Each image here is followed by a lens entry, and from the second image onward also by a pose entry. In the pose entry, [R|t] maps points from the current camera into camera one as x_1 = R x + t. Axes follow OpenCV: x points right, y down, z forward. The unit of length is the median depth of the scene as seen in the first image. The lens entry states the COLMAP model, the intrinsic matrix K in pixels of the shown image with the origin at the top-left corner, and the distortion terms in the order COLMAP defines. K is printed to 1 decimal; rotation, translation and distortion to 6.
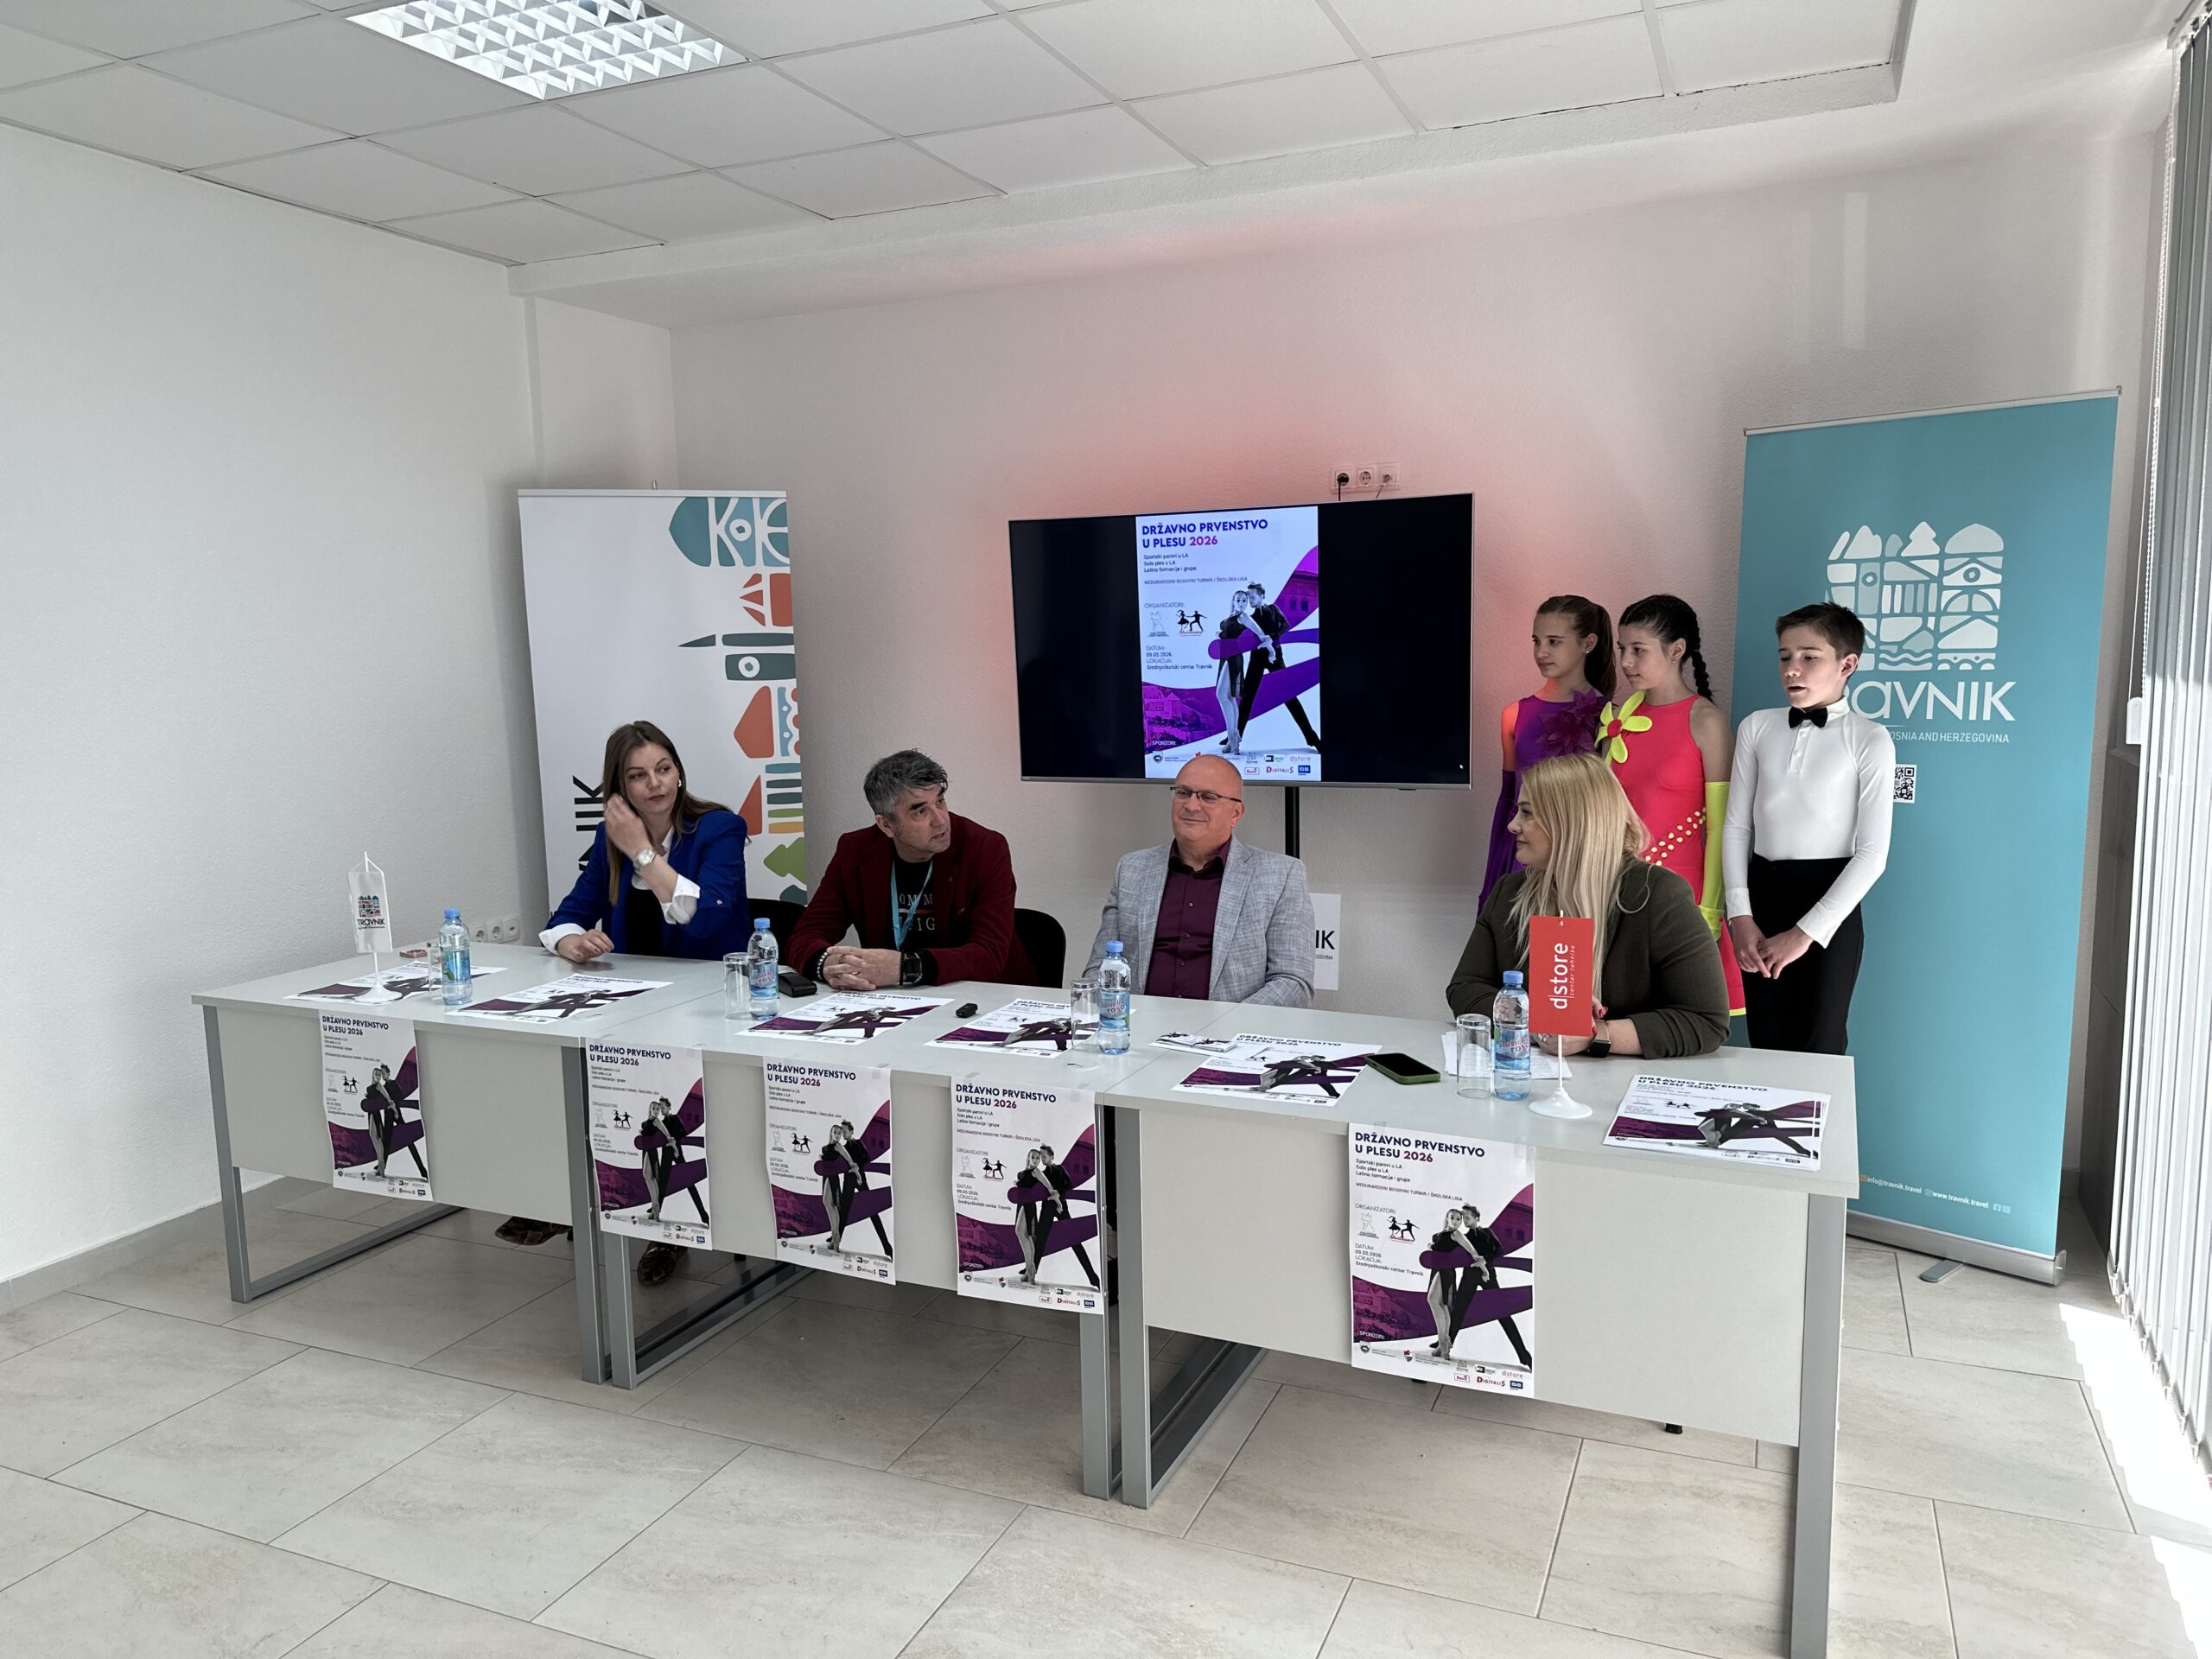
lens RADIAL K [[1534.6, 0, 1107.9], [0, 1534.6, 841.7], [0, 0, 1]] dist [0.035435, -0.002450]
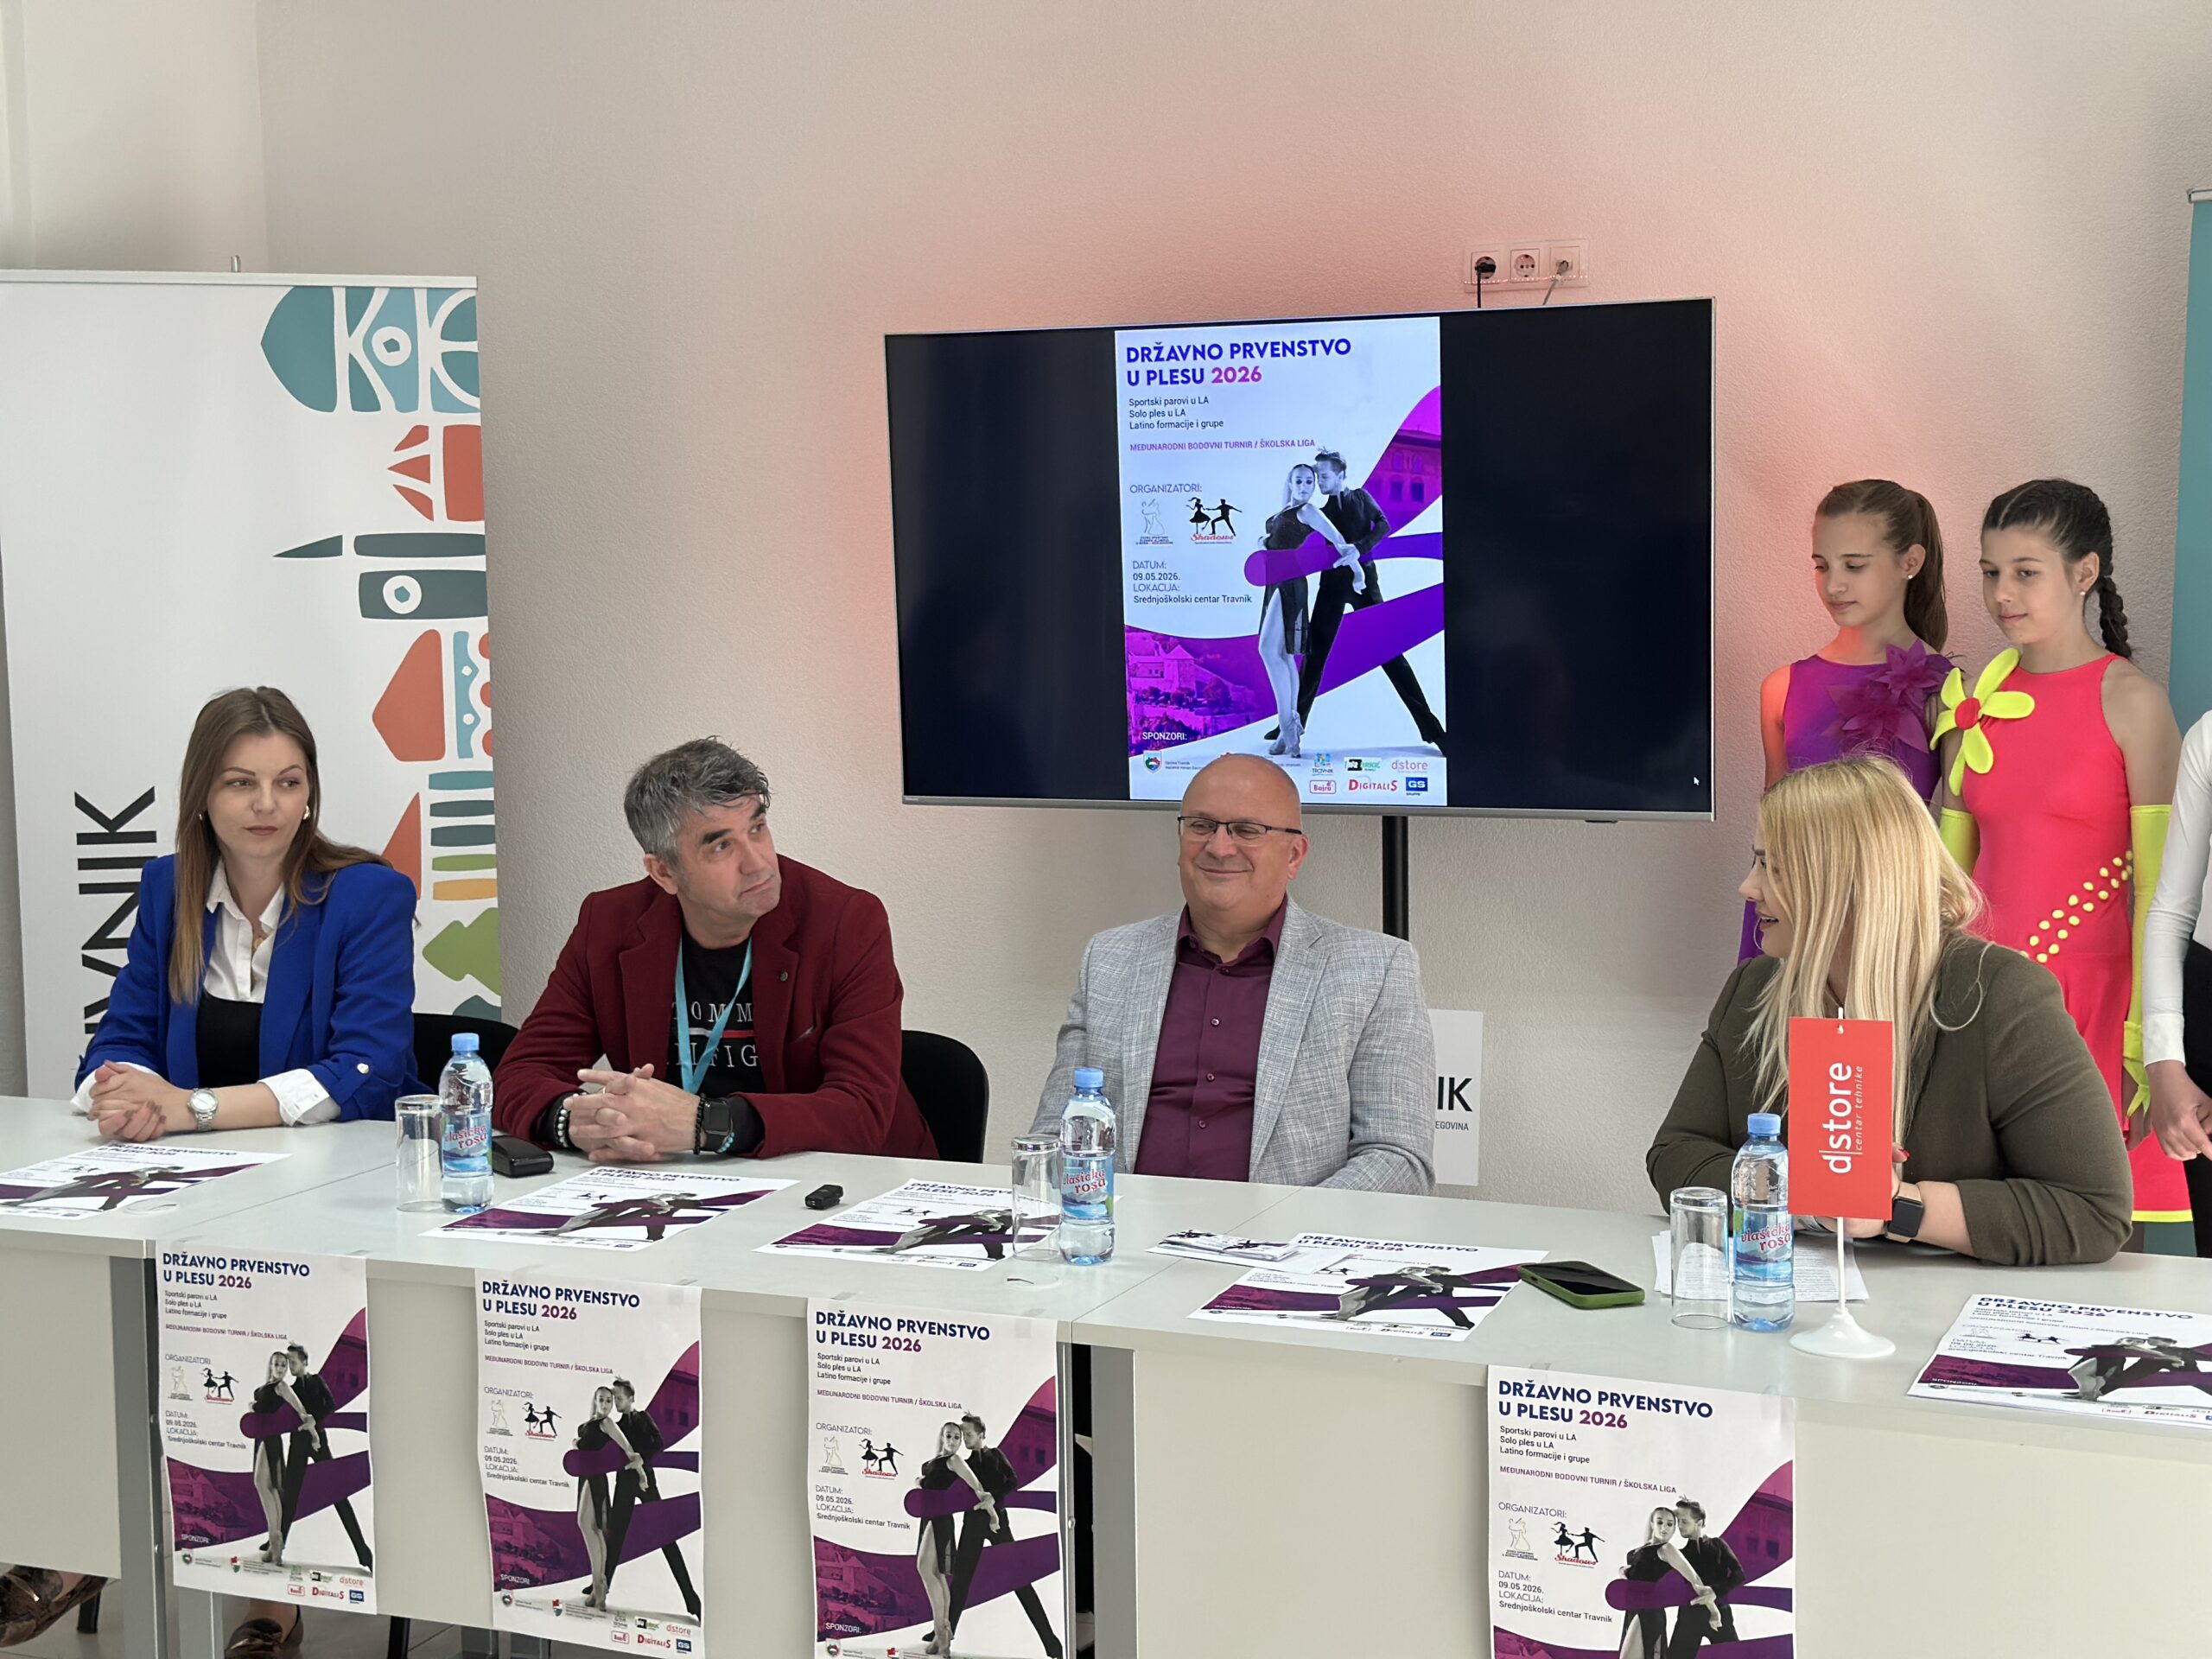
lens RADIAL K [[3100.7, 0, 1089.2], [0, 3100.7, 822.8], [0, 0, 1]] dist [0.007031, 0.112436]
pose [[0.999787, 0.005221, 0.019978, -0.017745], [-0.004388, 0.999129, -0.041507, 0.018937], [-0.020177, 0.041410, 0.998938, -0.161094]]
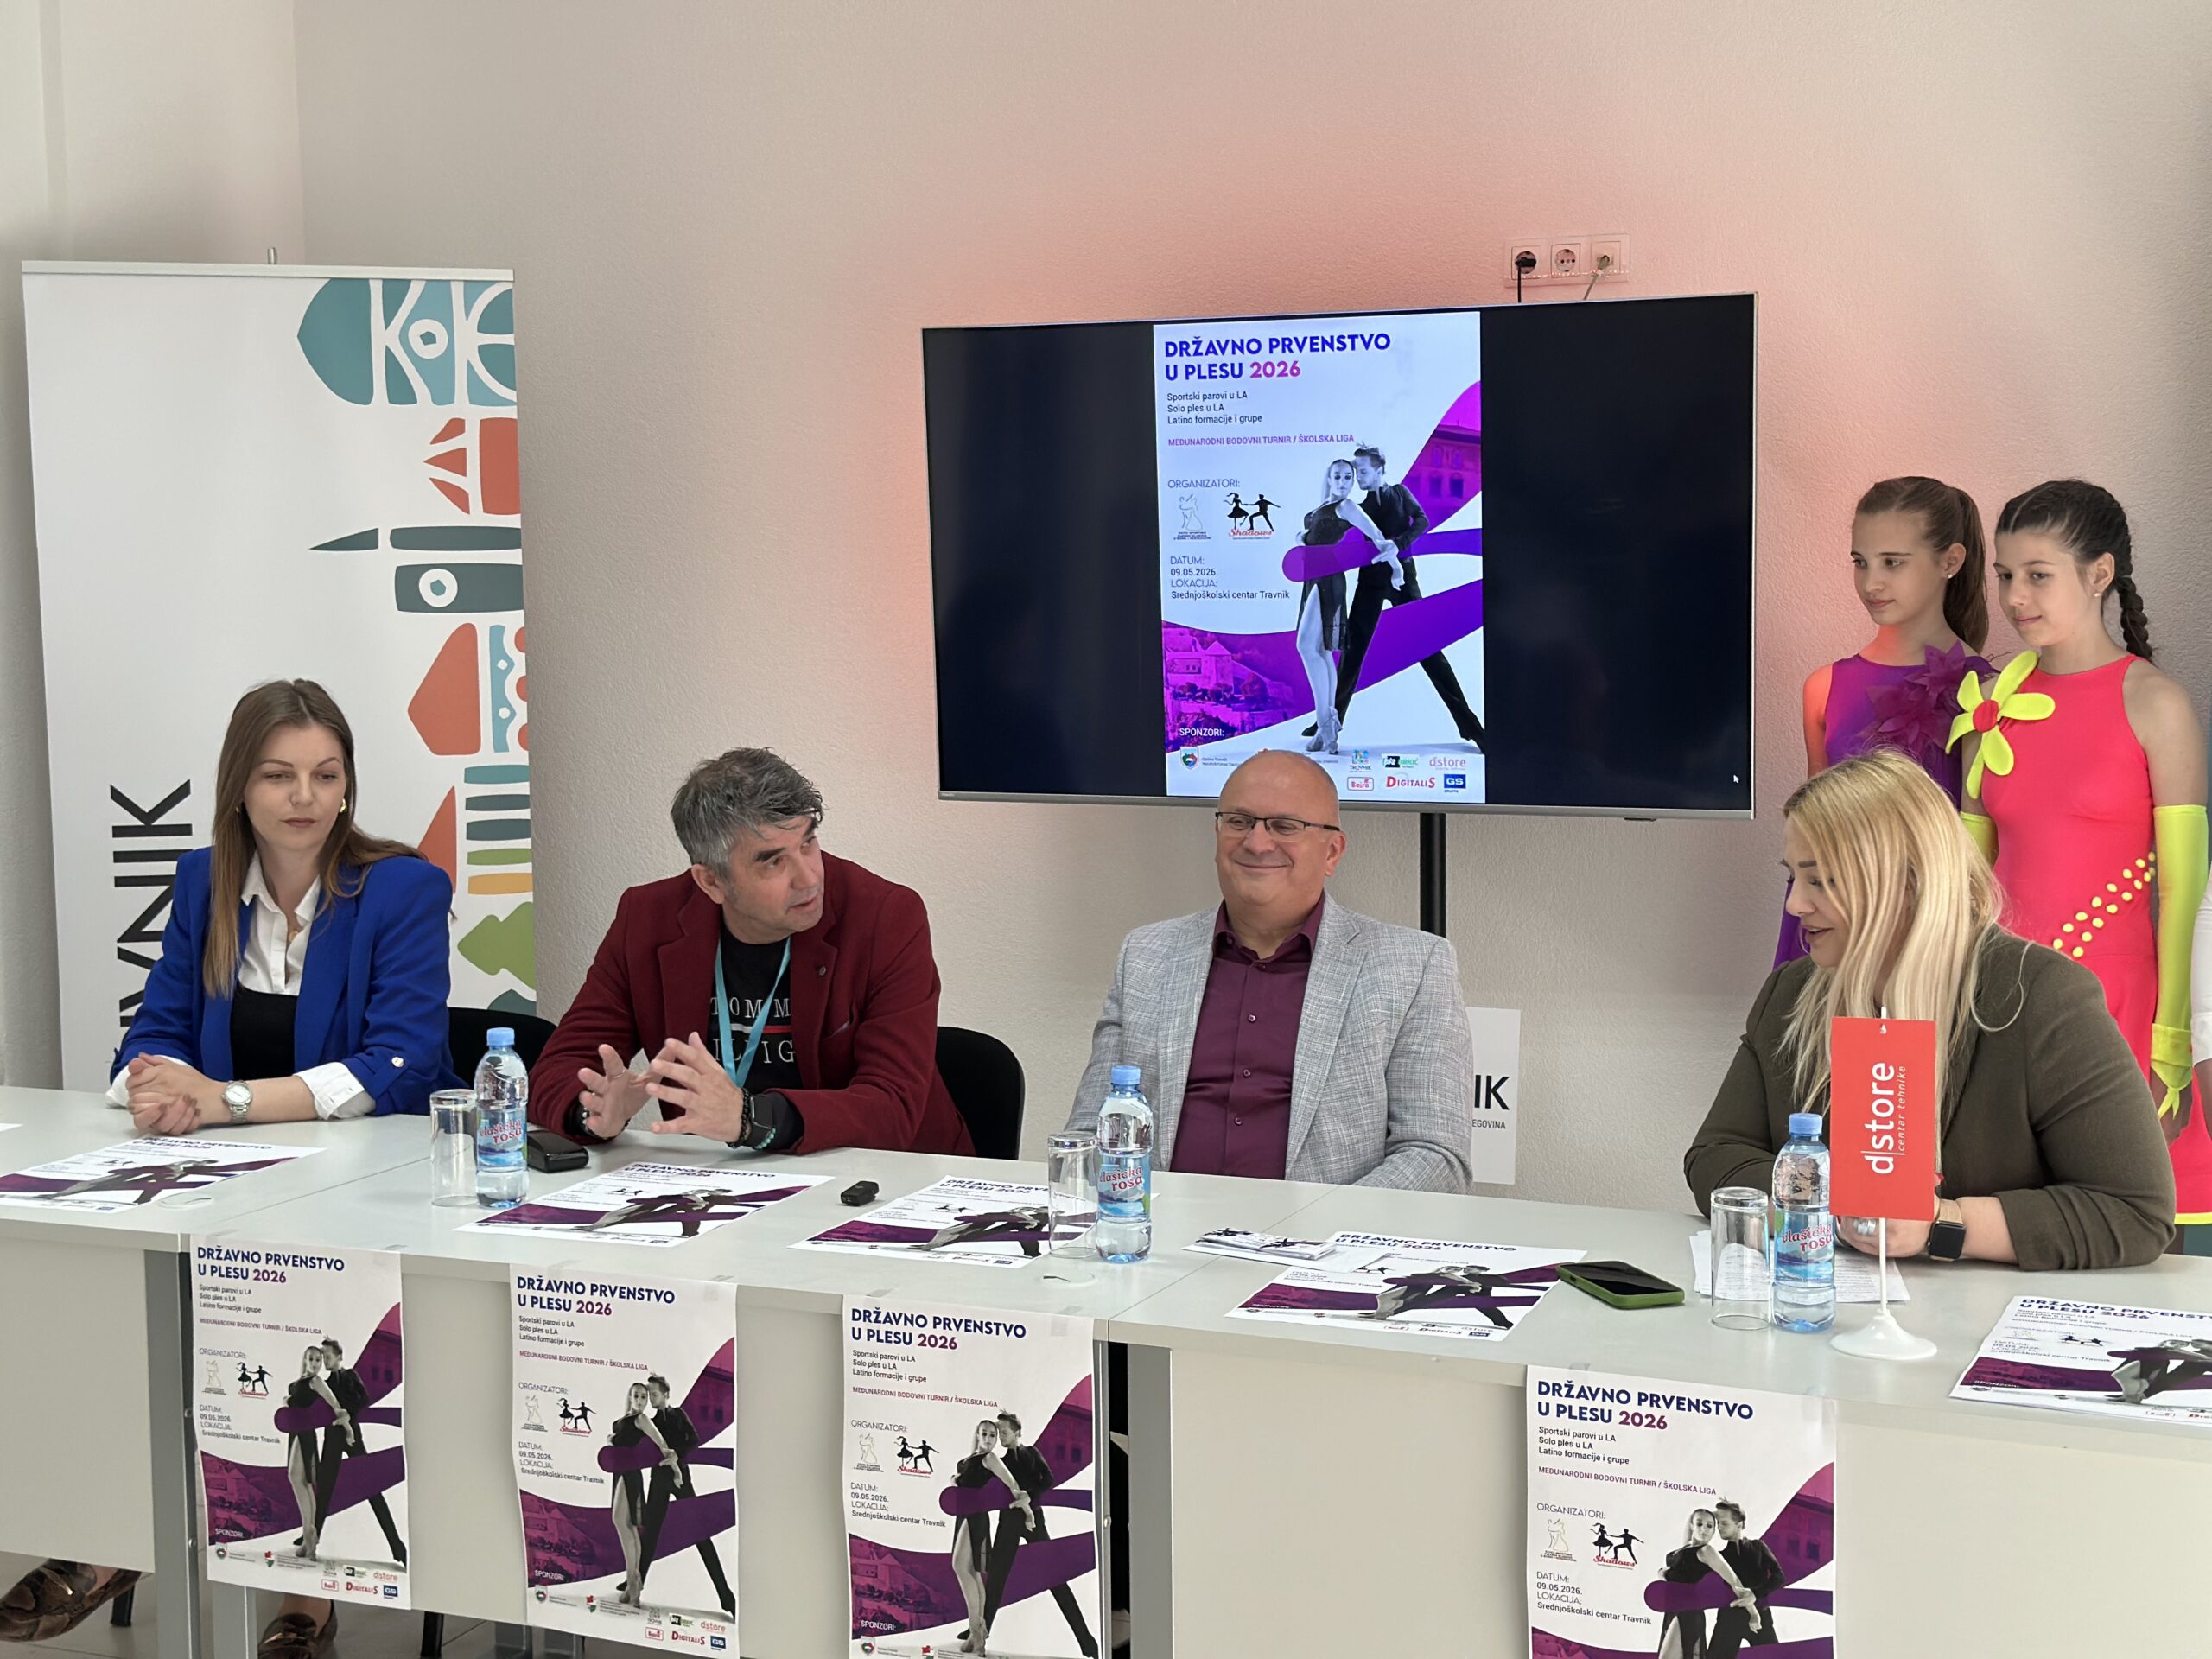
lens RADIAL K [[3101.5, 0, 1106.0], [0, 3101.5, 829.5], [0, 0, 1]] dist [0.006470, 0.114494]
pose [[0.999858, 0.008451, 0.014564, -0.019175], [-0.007891, 0.999243, -0.038098, 0.018842], [-0.014875, 0.037978, 0.999168, -0.156507]]
